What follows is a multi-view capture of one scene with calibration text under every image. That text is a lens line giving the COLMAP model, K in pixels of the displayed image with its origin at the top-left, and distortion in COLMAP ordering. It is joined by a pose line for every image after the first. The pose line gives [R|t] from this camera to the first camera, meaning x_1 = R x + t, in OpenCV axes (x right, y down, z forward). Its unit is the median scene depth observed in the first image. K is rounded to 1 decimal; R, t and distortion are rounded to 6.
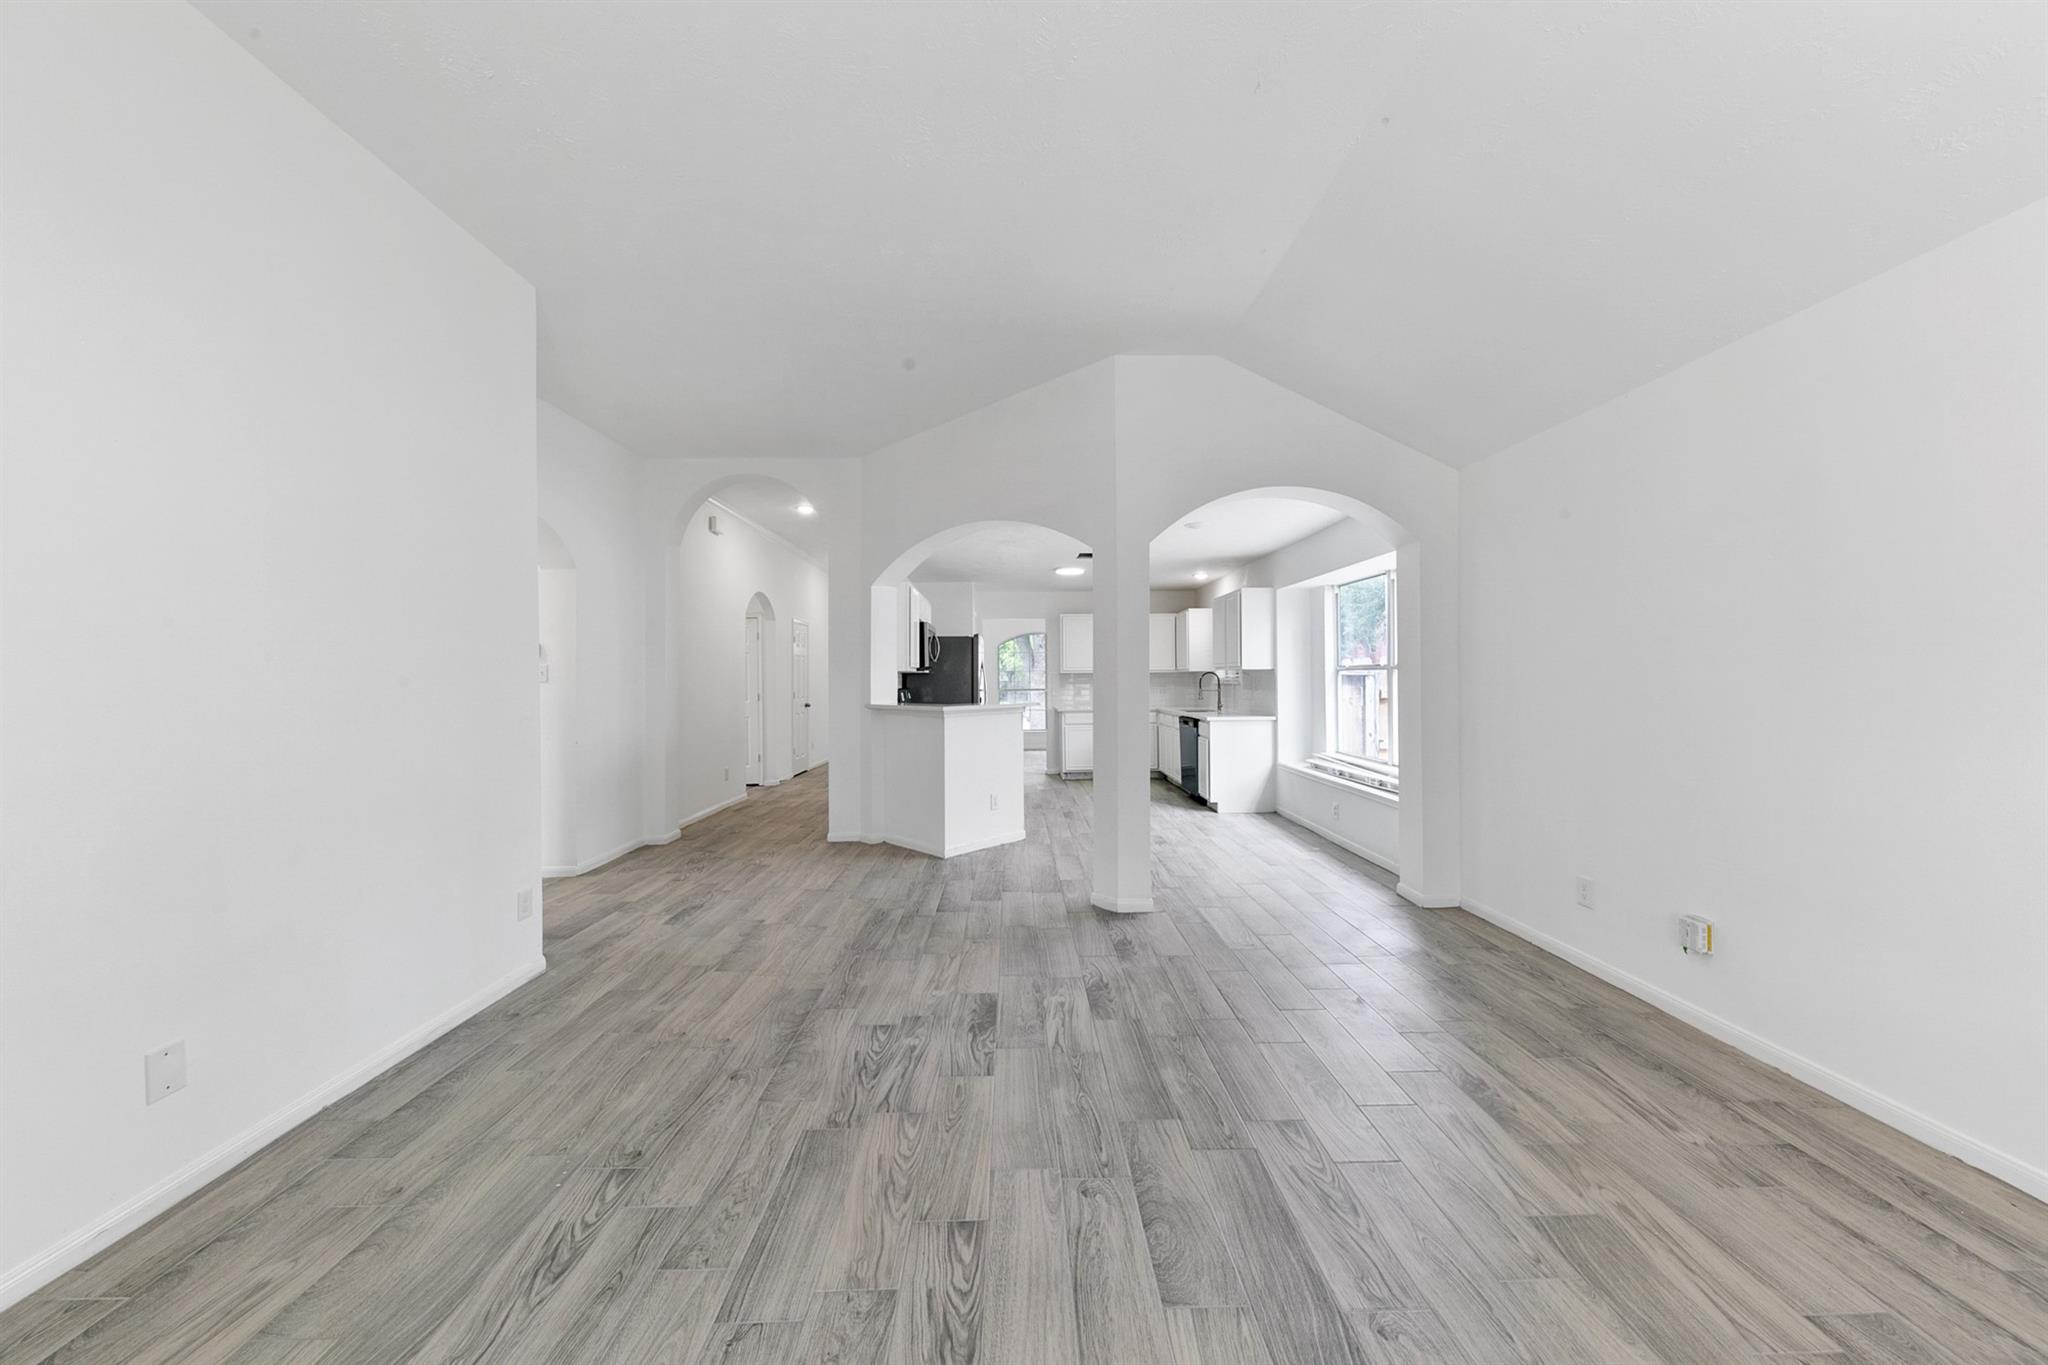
lens RADIAL K [[707.2, 0, 1021.2], [0, 707.2, 682.6], [0, 0, 1]] dist [0.012305, -0.006147]
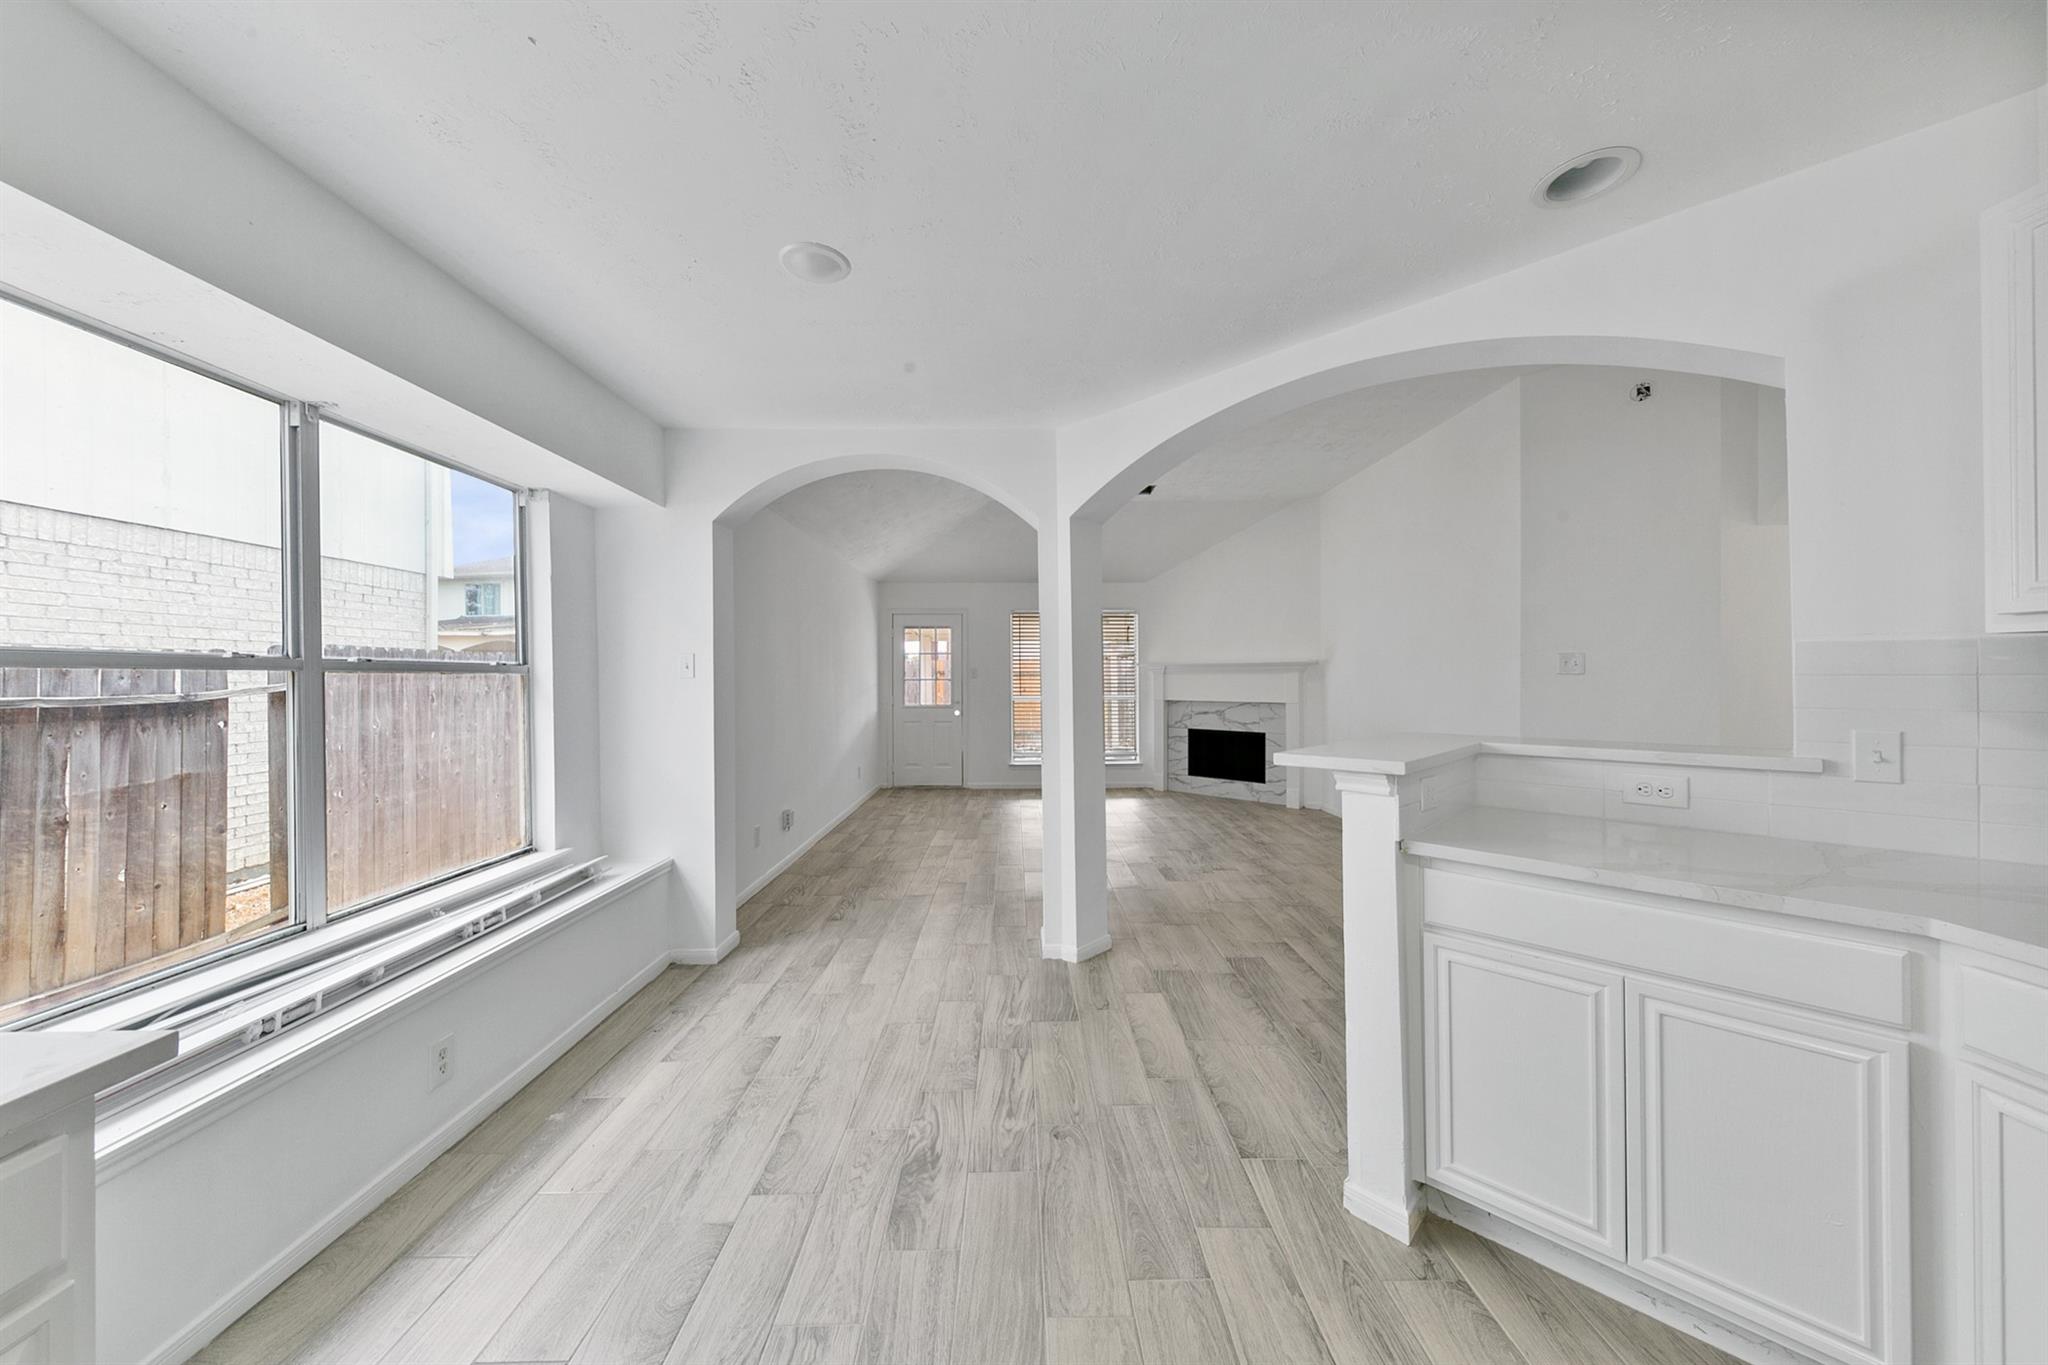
lens RADIAL K [[700.4, 0, 1025.7], [0, 700.4, 683.9], [0, 0, 1]] dist [0.013662, -0.006010]
pose [[-0.999882, 0.015380, -0.000305, 0.270008], [0.015375, 0.999796, 0.013093, -0.019948], [0.000506, 0.013086, -0.999914, 2.539392]]
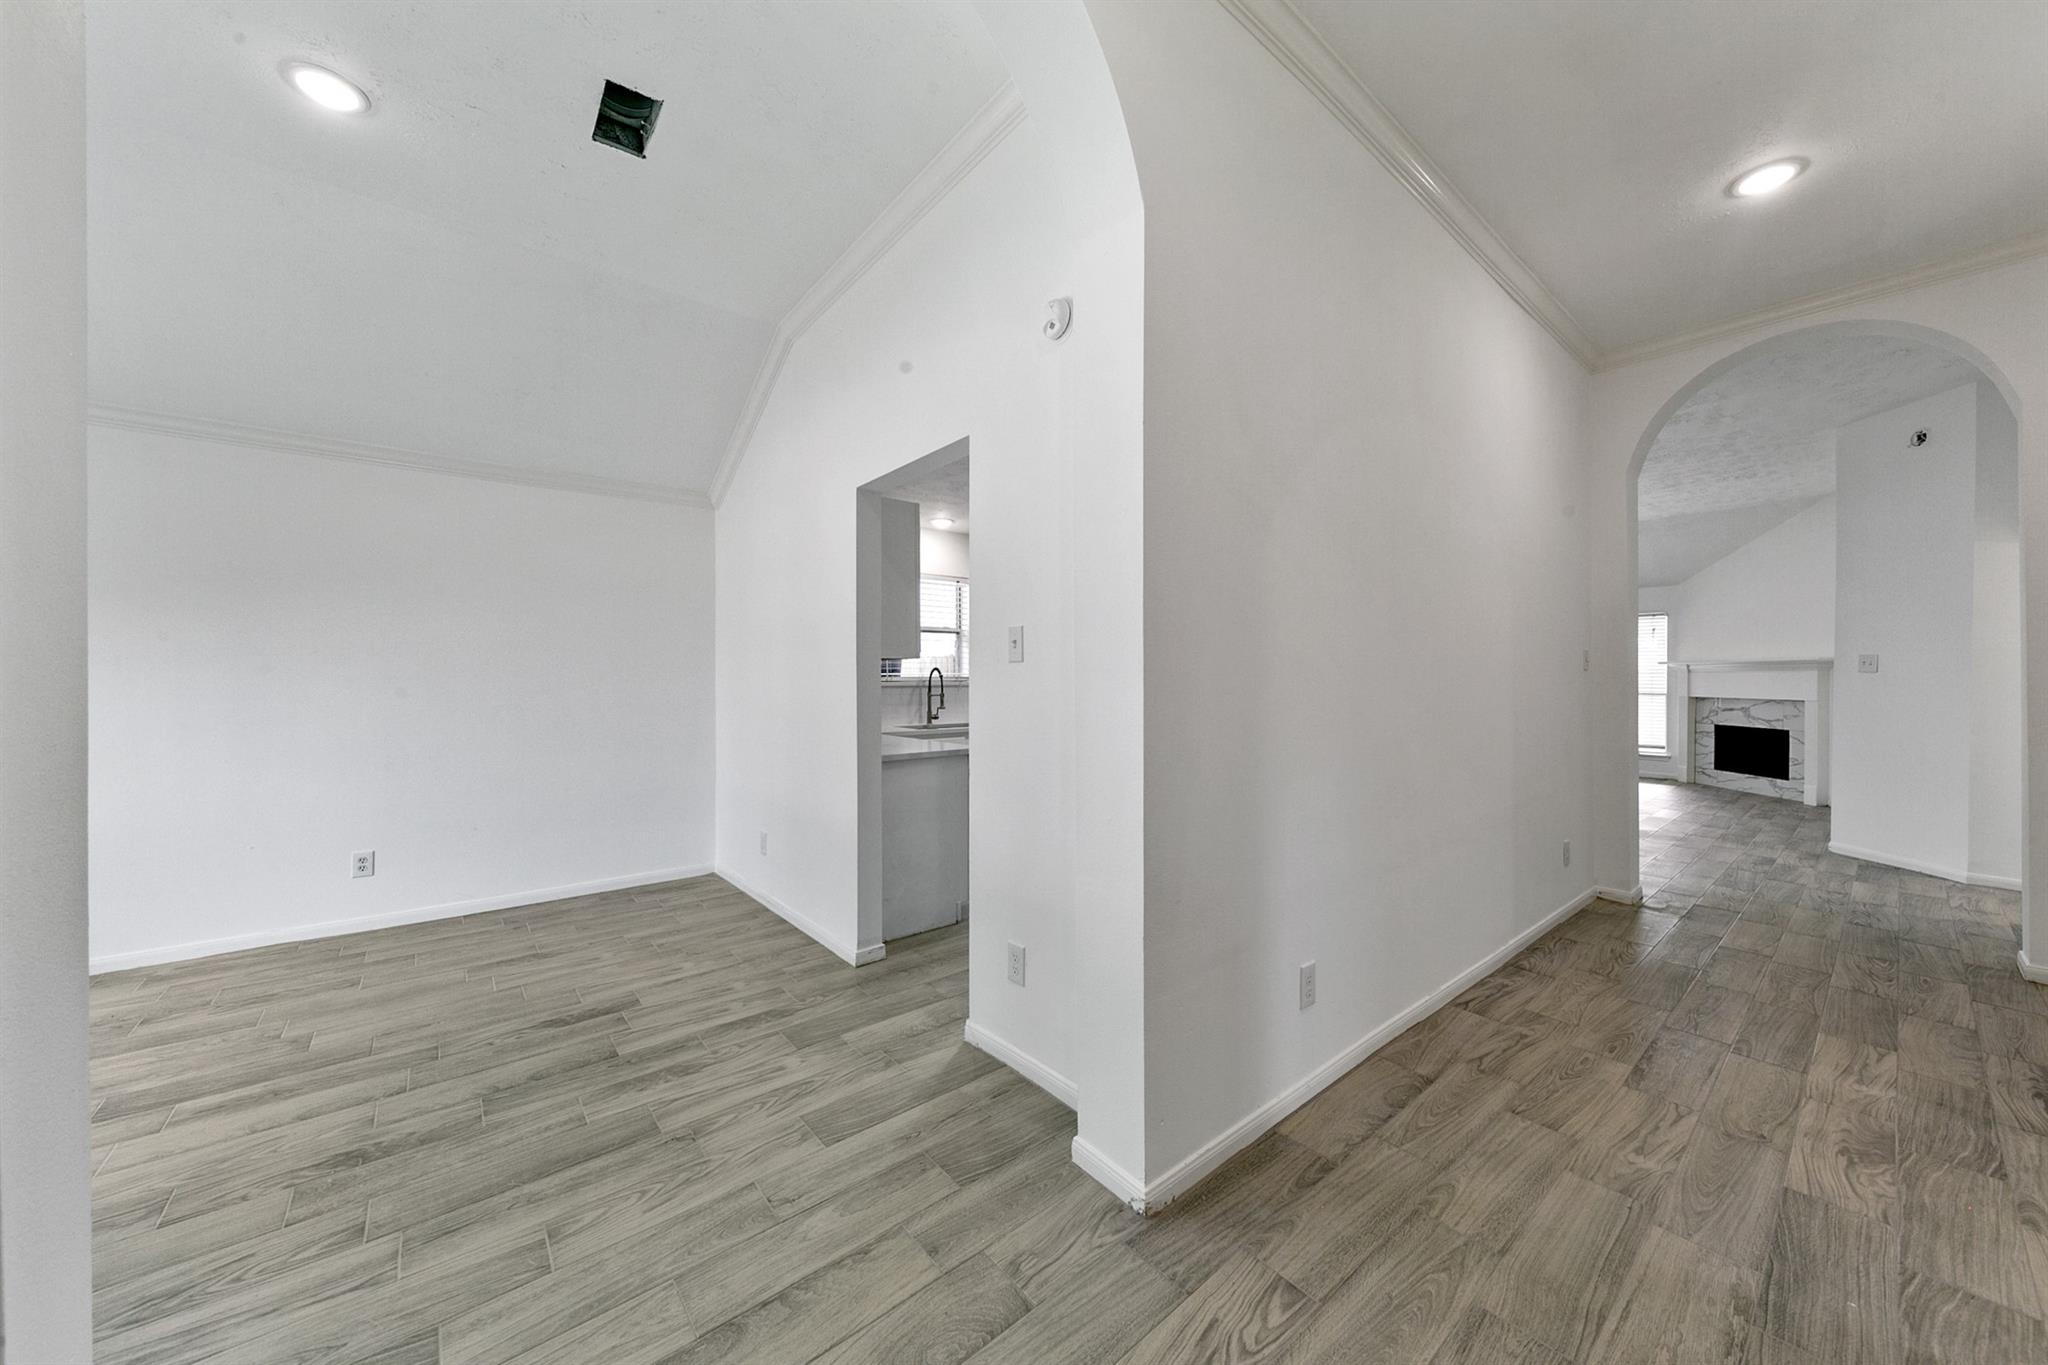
lens RADIAL K [[707.2, 0, 1021.2], [0, 707.2, 682.6], [0, 0, 1]] dist [0.012305, -0.006147]
pose [[-0.618031, 0.005579, 0.786134, -0.888286], [0.009424, 0.999956, 0.000313, 0.001332], [-0.786097, 0.007602, -0.618056, 3.806272]]
